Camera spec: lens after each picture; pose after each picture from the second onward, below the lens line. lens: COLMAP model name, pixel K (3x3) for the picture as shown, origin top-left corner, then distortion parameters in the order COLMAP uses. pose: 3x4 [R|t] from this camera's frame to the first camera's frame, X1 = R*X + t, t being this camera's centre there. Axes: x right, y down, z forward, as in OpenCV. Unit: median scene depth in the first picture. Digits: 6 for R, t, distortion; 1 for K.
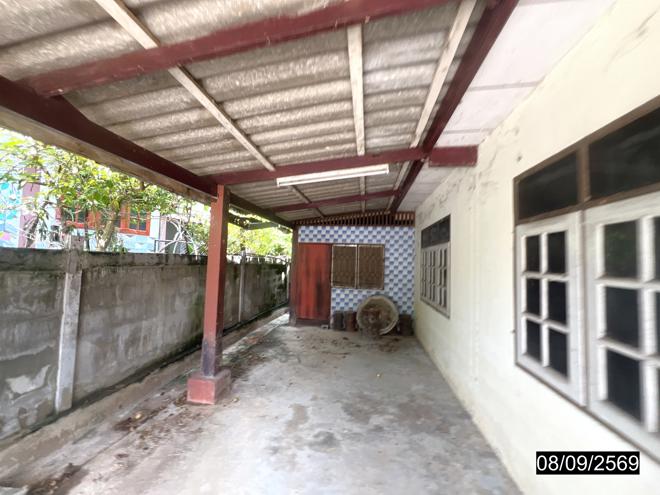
lens RADIAL K [[262.2, 0, 329.6], [0, 262.2, 246.2], [0, 0, 1]] dist [-0.005963, 0.000712]
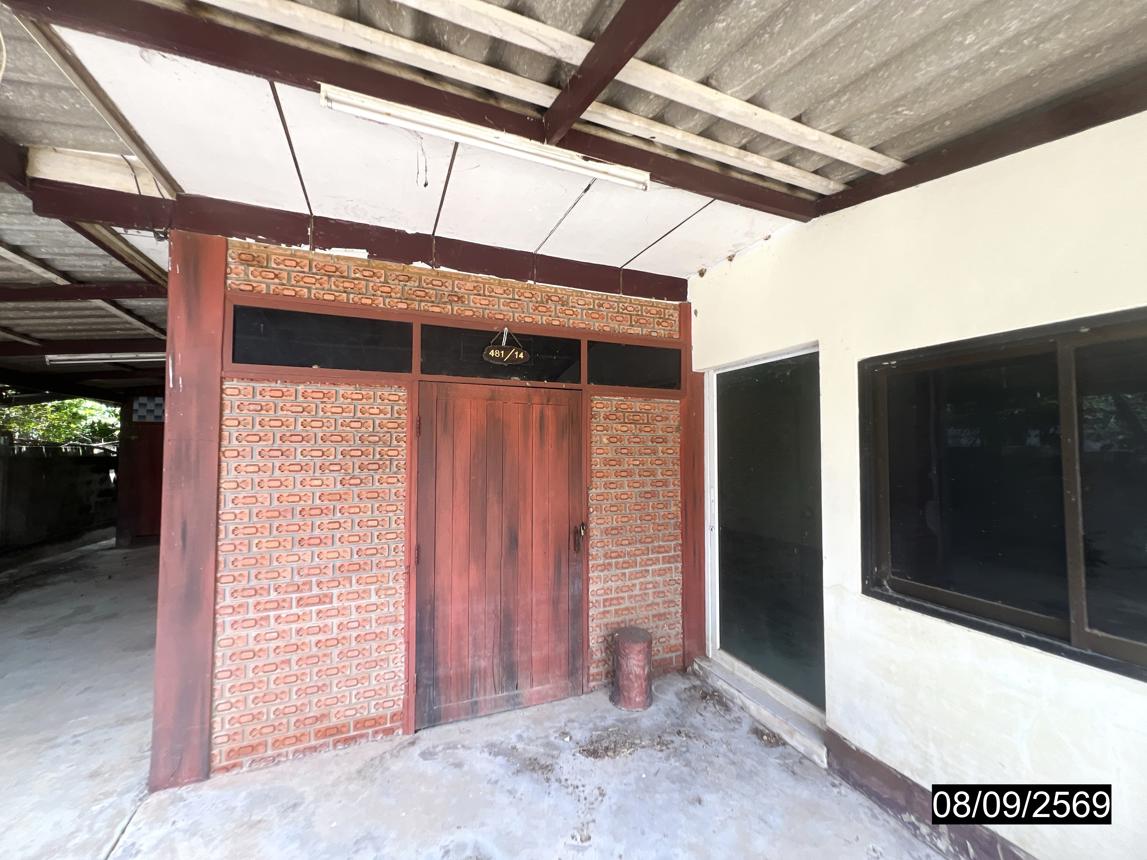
lens RADIAL K [[455.8, 0, 575.4], [0, 455.8, 431.6], [0, 0, 1]] dist [-0.005963, 0.000712]
pose [[0.853003, -0.008871, 0.521830, 0.233672], [-0.002933, 0.999758, 0.021790, -0.017328], [-0.521897, -0.020118, 0.852771, -0.552133]]
